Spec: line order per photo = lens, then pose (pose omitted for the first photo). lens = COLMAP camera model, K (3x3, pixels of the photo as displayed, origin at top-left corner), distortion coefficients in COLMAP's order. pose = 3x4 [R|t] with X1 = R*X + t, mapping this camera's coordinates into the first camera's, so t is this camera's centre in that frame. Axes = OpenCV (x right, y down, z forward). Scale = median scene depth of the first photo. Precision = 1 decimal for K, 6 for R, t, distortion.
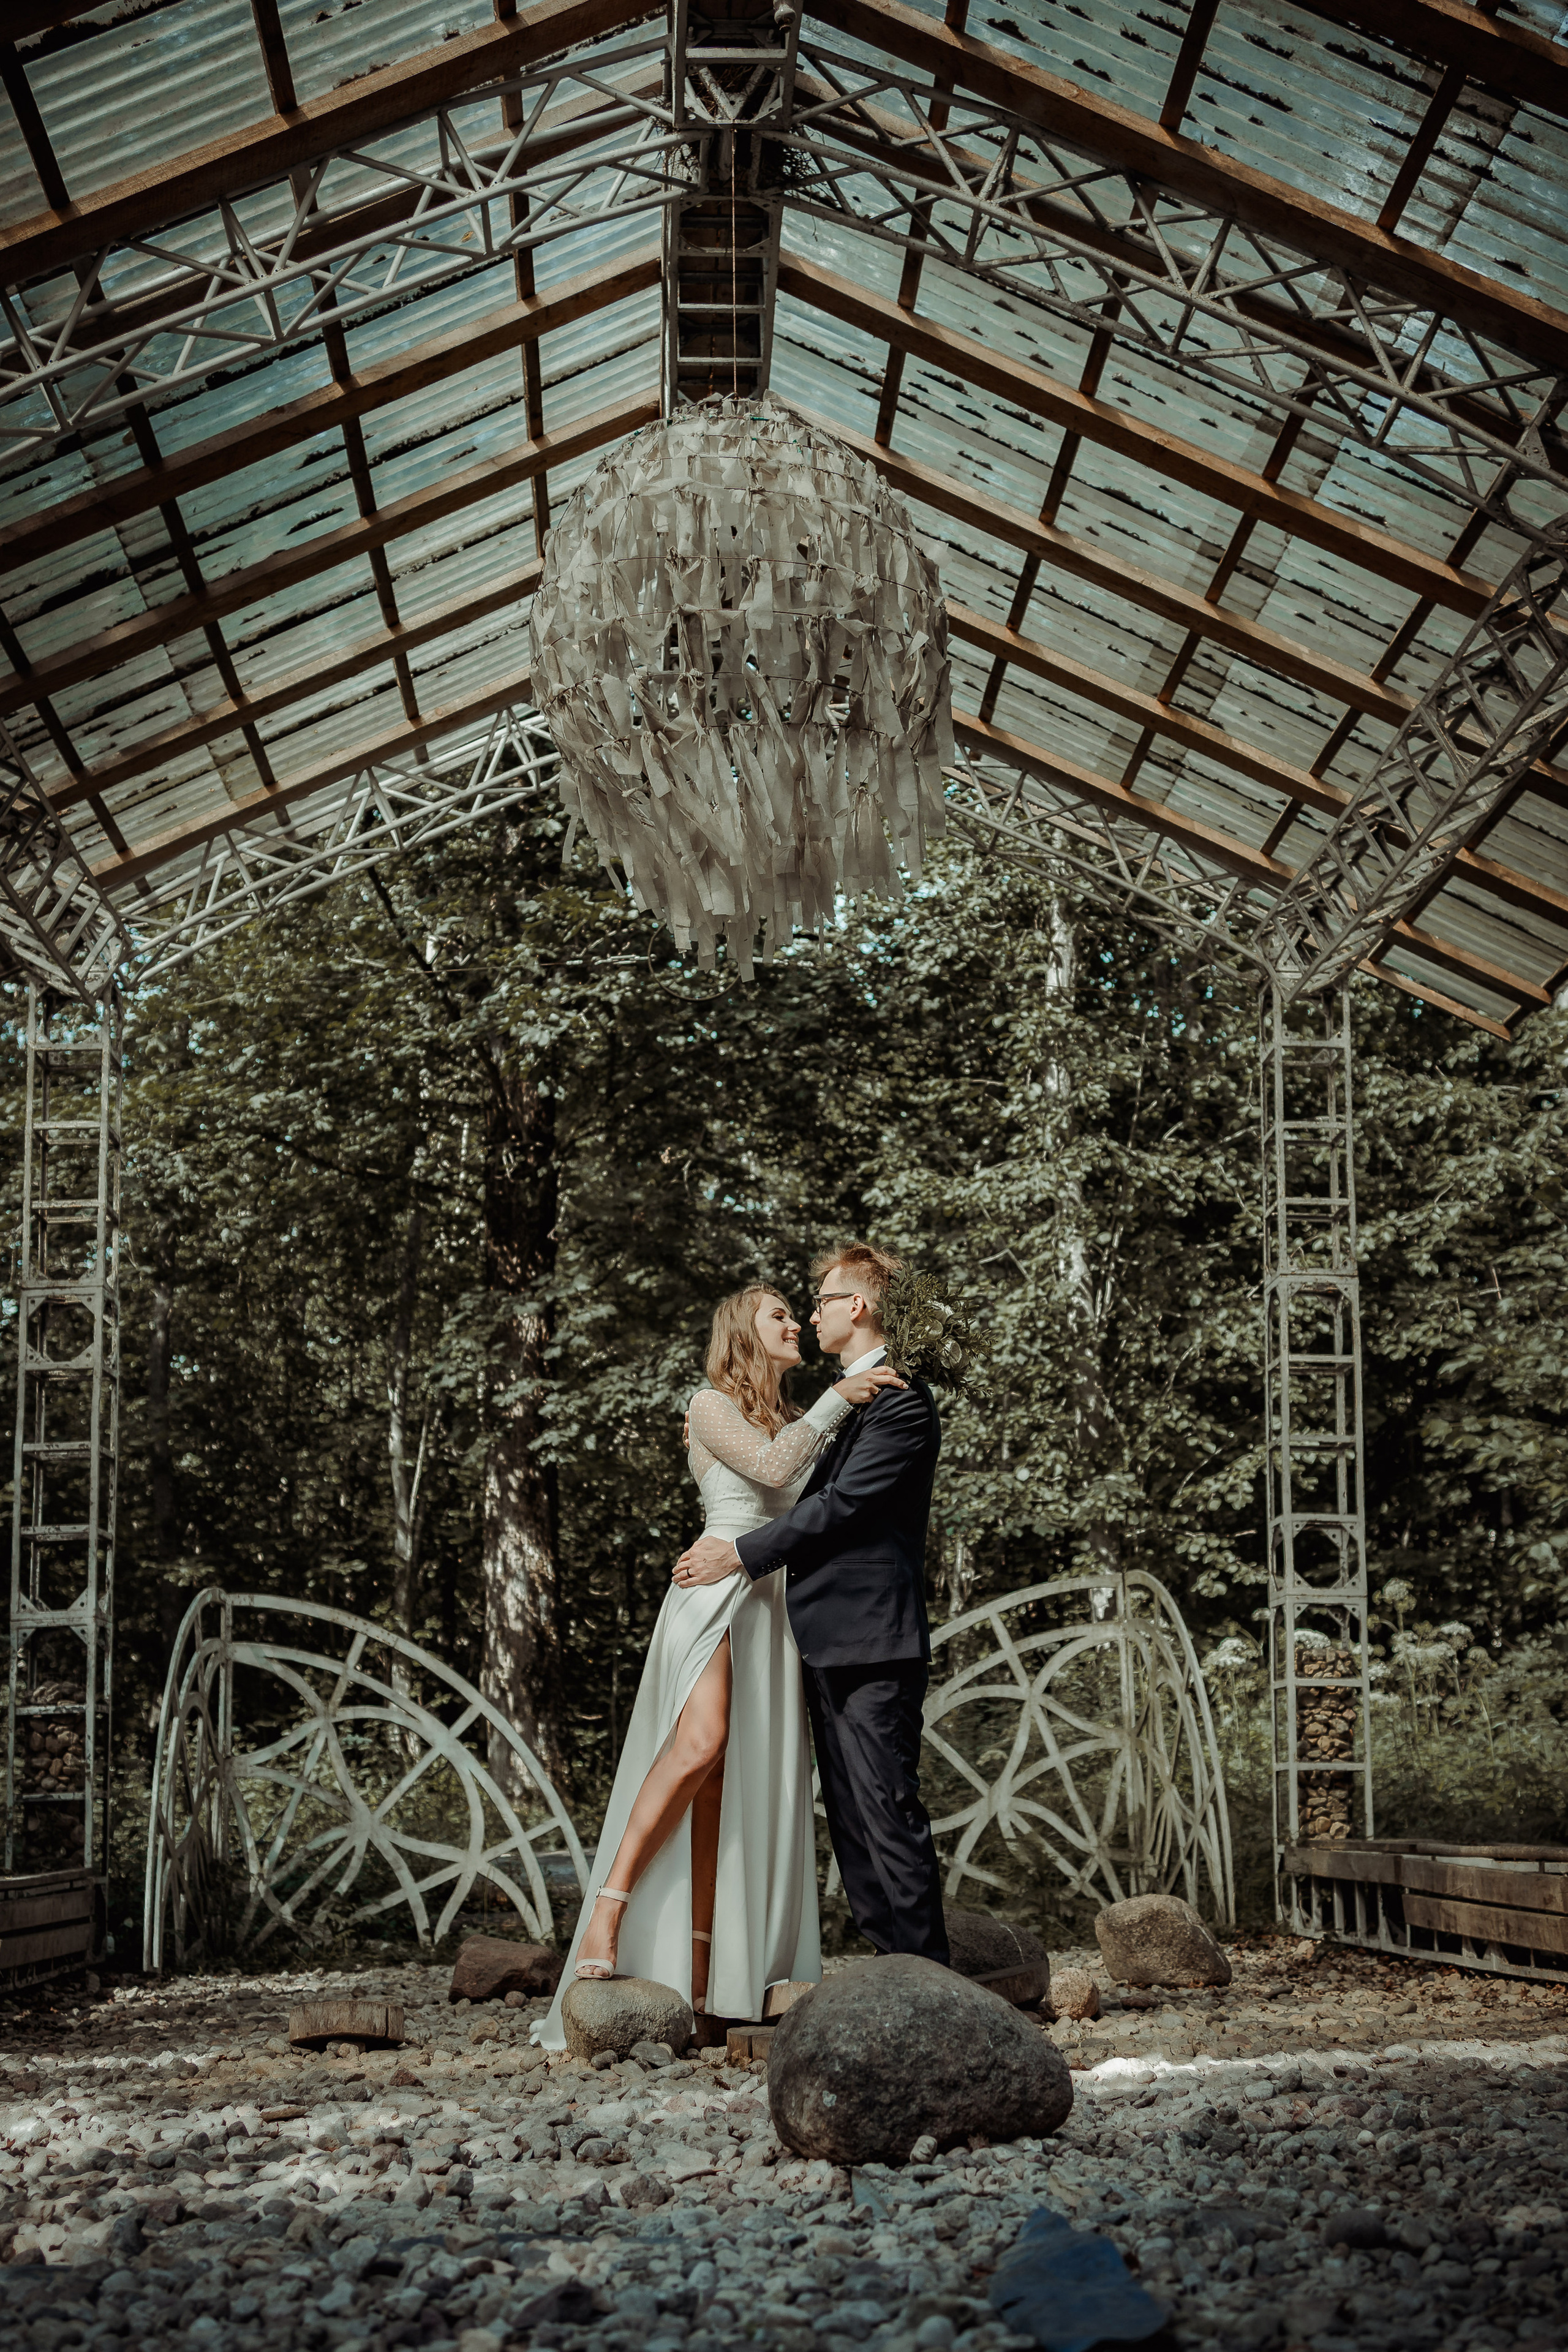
lens RADIAL K [[2807.8, 0, 832.3], [0, 2807.8, 1179.0], [0, 0, 1]] dist [0.007199, 0.000000]
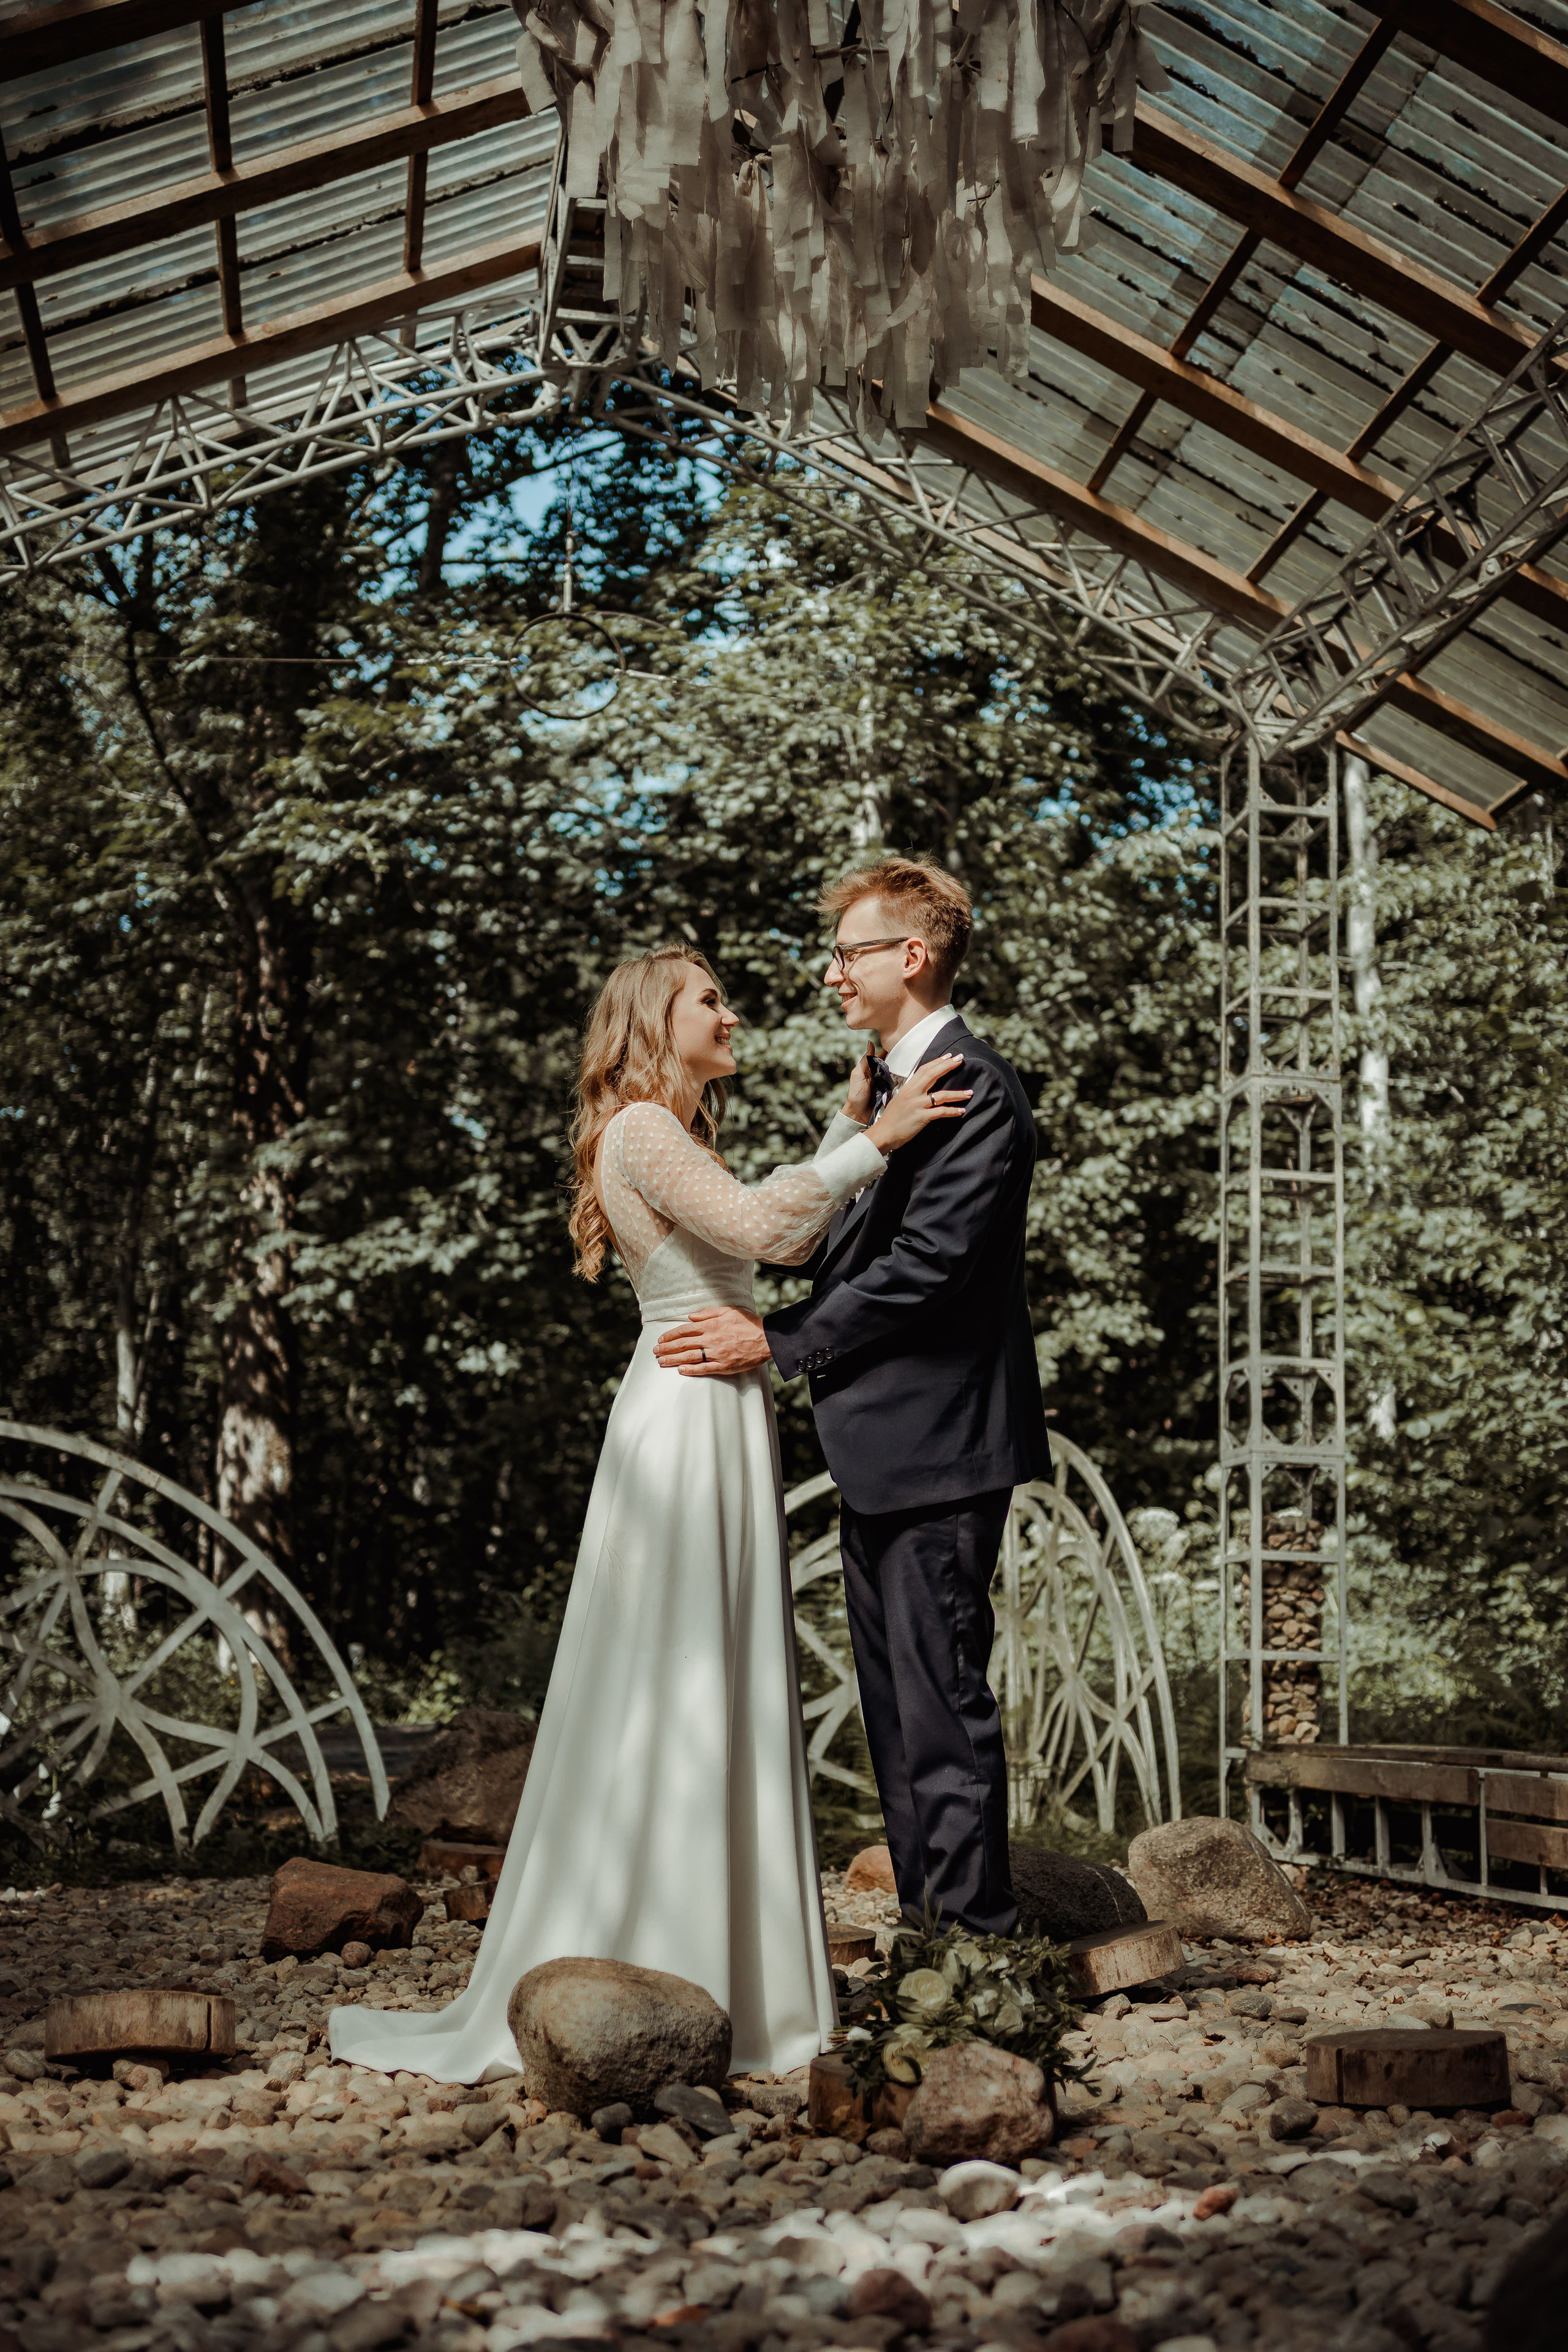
lens RADIAL K [[2544.9, 0, 807.5], [0, 2544.9, 1177.5], [0, 0, 1]] dist [0.006656, 0.000000]
pose [[0.992692, 0.044599, 0.112129, -0.056292], [-0.046904, 0.998737, 0.018006, 0.055636], [-0.111184, -0.023133, 0.993531, 0.247067]]
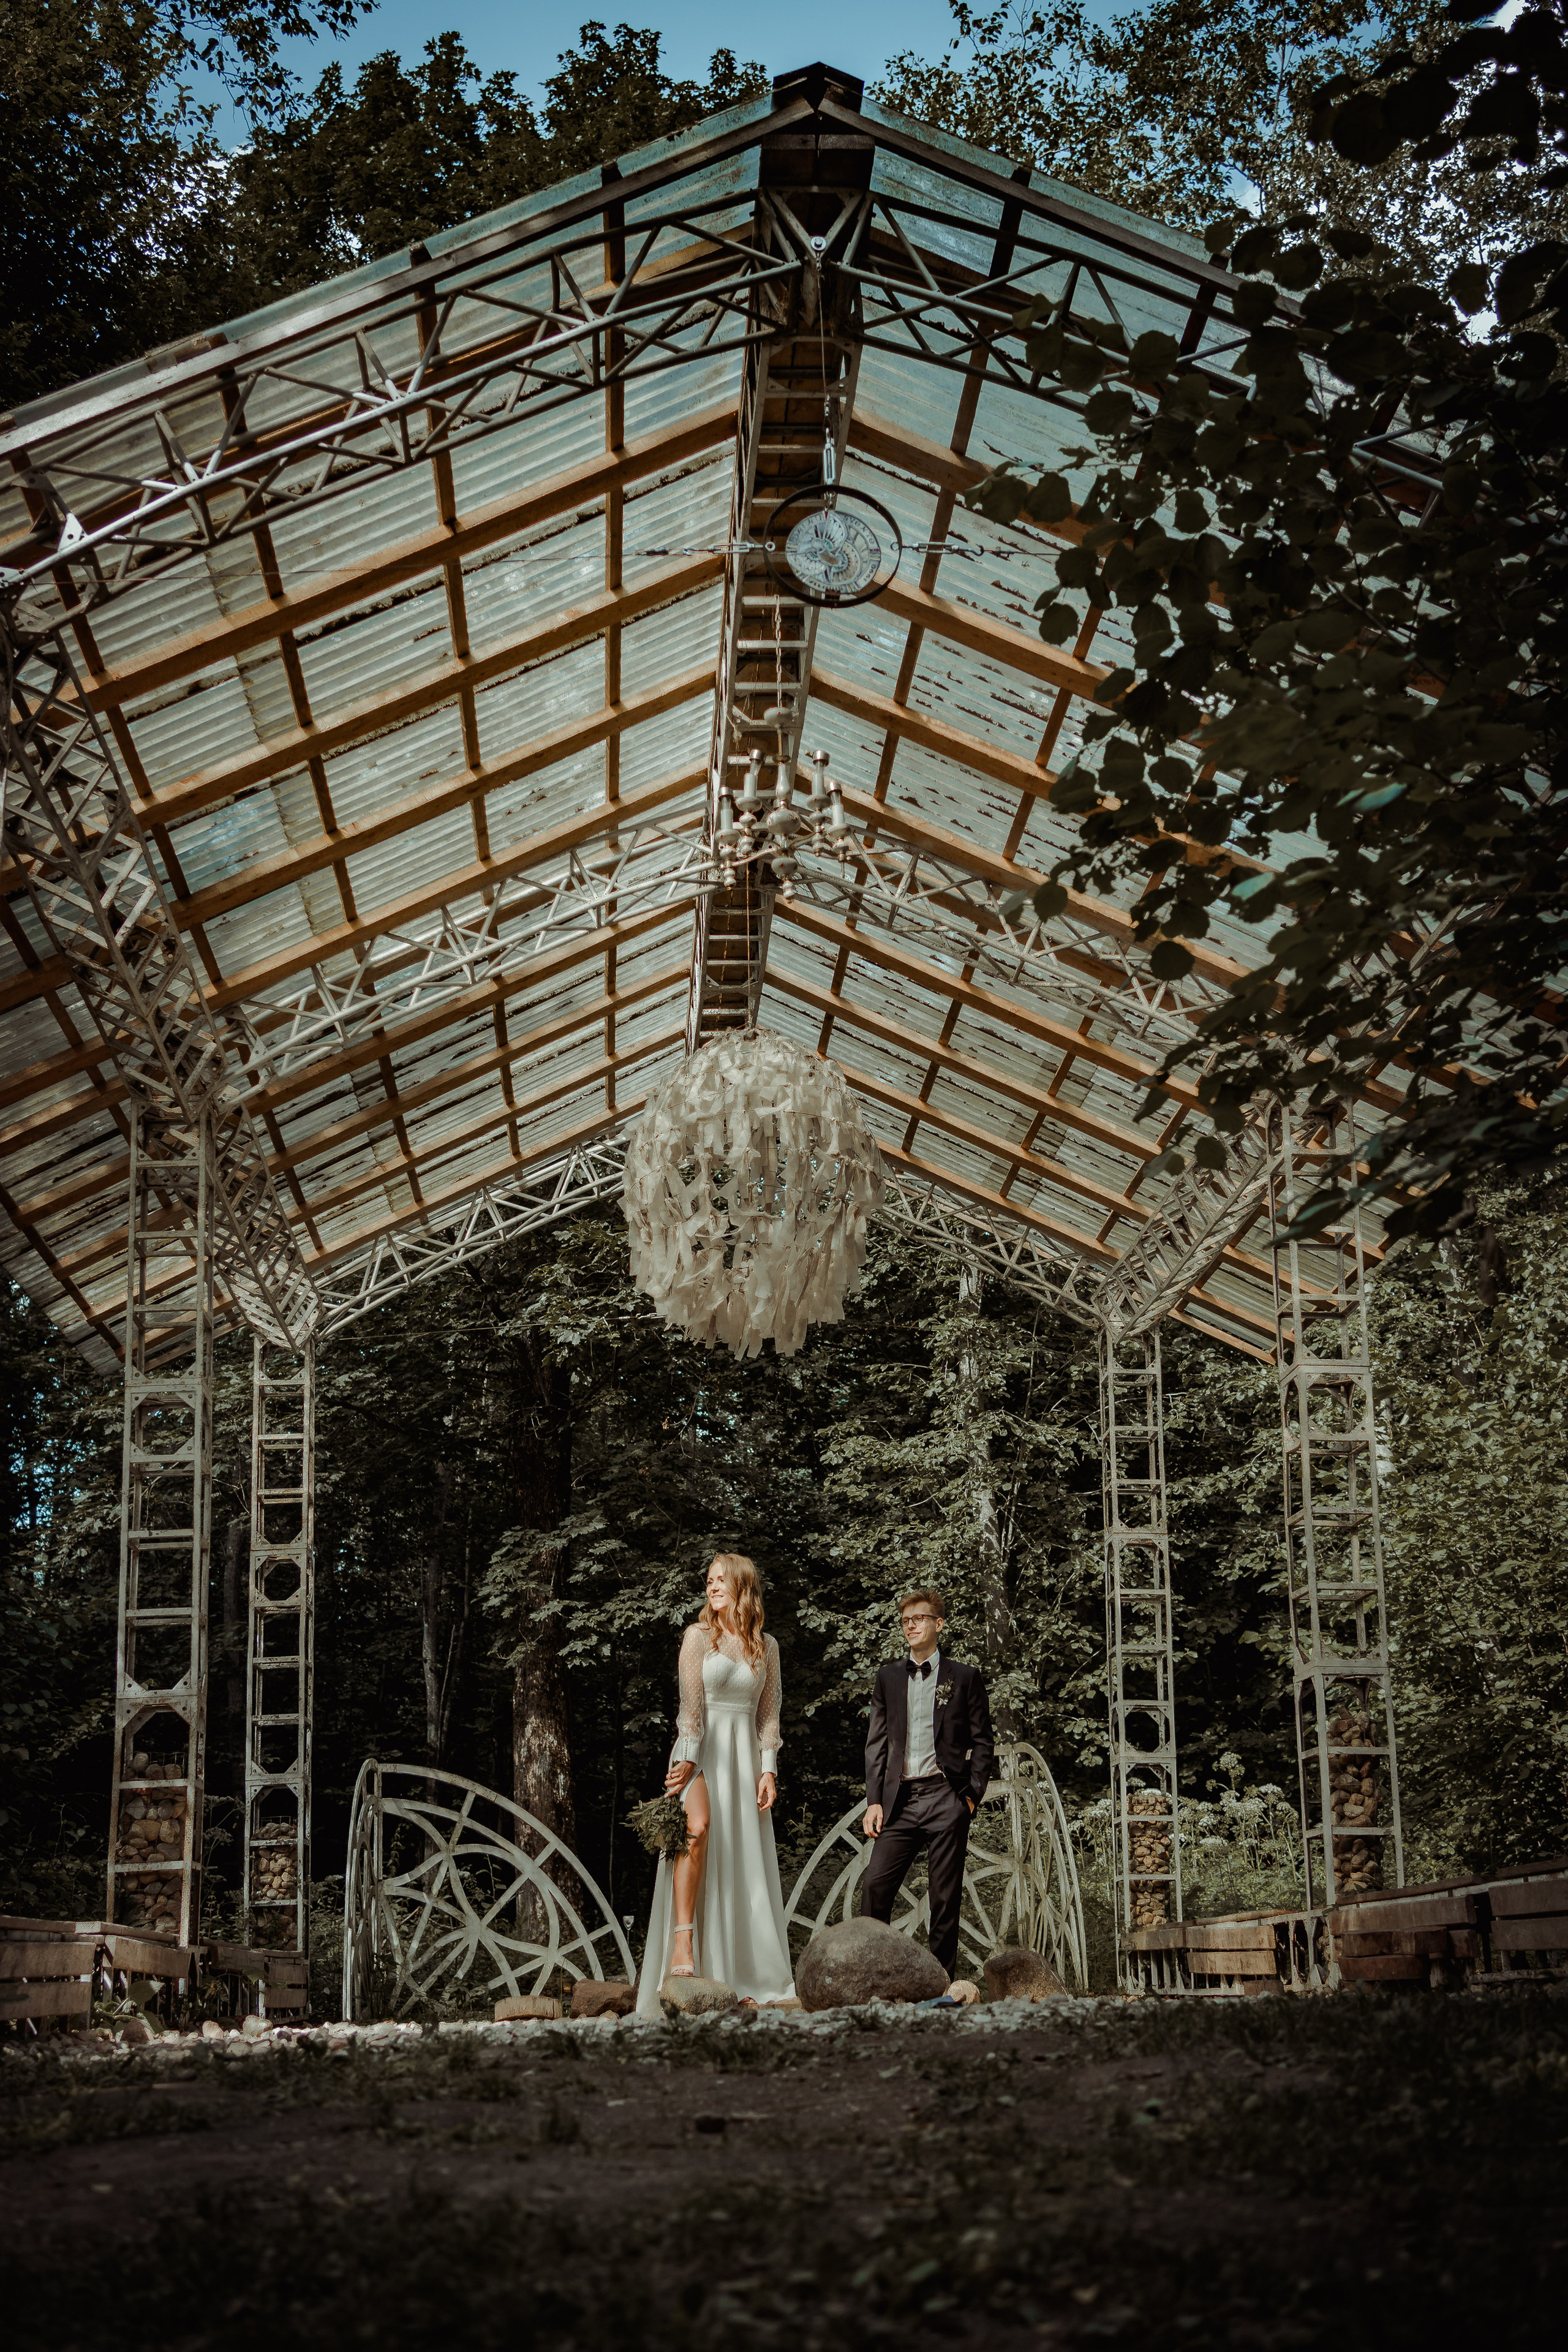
lens RADIAL K [[2544.9, 0, 782.9], [0, 2544.9, 1178.6], [0, 0, 1]] dist [0.006656, 0.000000]
pose [[0.999974, -0.007148, 0.000886, -0.010889], [0.007198, 0.996229, -0.086465, -0.034949], [-0.000265, 0.086469, 0.996255, -0.316483]]
